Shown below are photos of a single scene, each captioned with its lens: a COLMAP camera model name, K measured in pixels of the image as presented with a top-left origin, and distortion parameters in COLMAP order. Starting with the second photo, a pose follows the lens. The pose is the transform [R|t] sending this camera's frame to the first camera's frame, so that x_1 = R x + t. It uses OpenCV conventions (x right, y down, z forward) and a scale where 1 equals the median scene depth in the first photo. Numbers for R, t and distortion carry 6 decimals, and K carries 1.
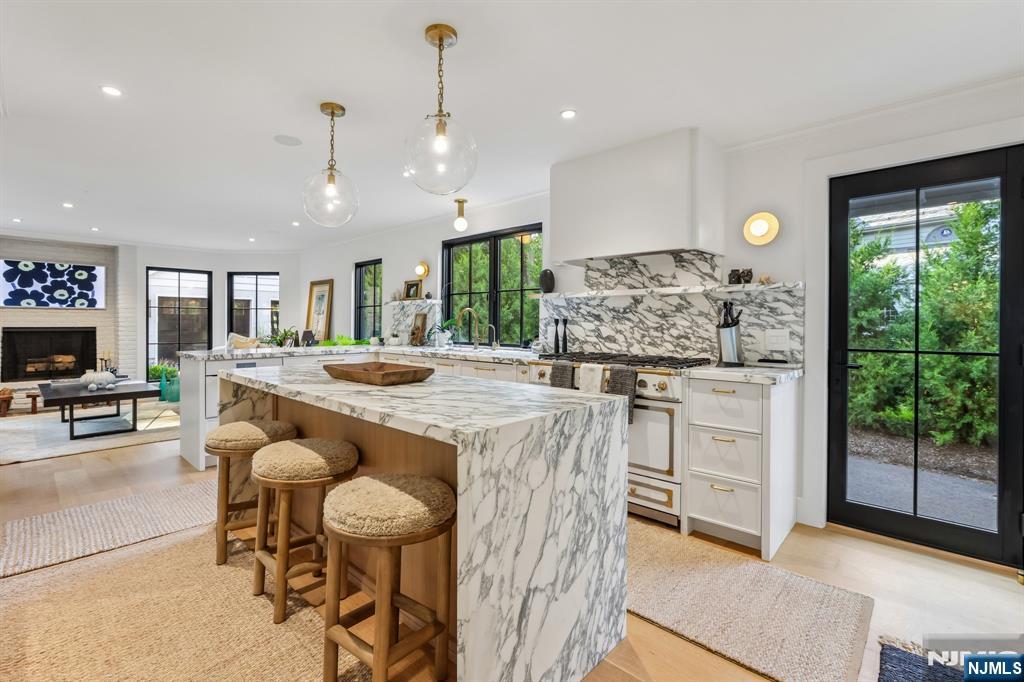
lens RADIAL K [[472.6, 0, 507.2], [0, 472.6, 326.9], [0, 0, 1]] dist [-0.001275, 0.006510]
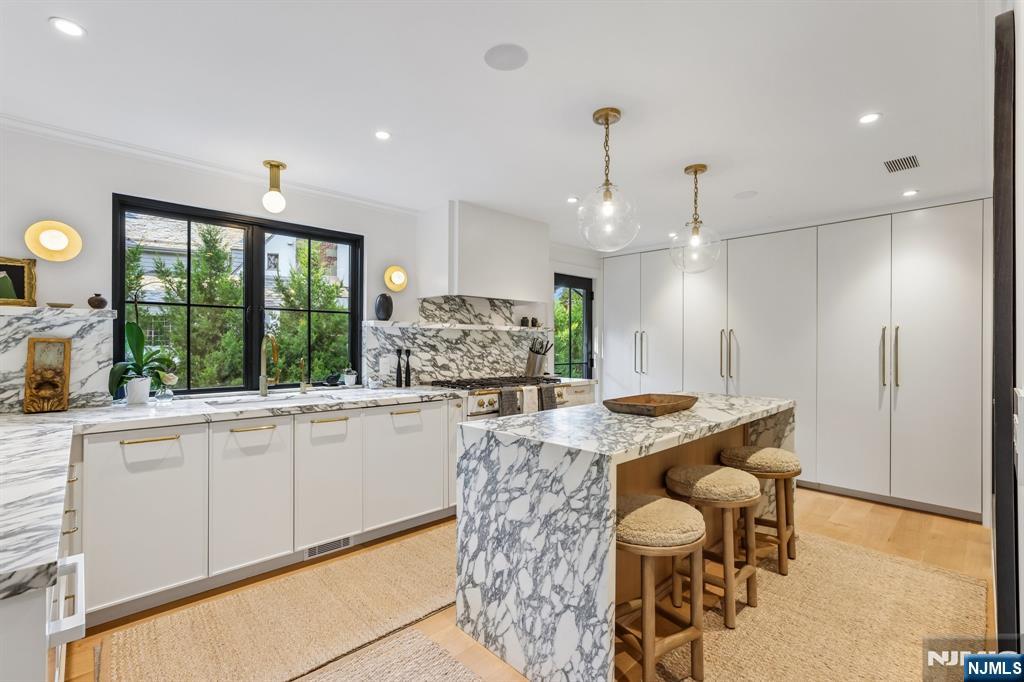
lens RADIAL K [[472.6, 0, 514.7], [0, 472.6, 344.4], [0, 0, 1]] dist [-0.001275, 0.006510]
pose [[0.036757, -0.002657, 0.999321, -0.886078], [0.007237, 0.999971, 0.002393, -0.029357], [-0.999298, 0.007145, 0.036775, 0.806248]]
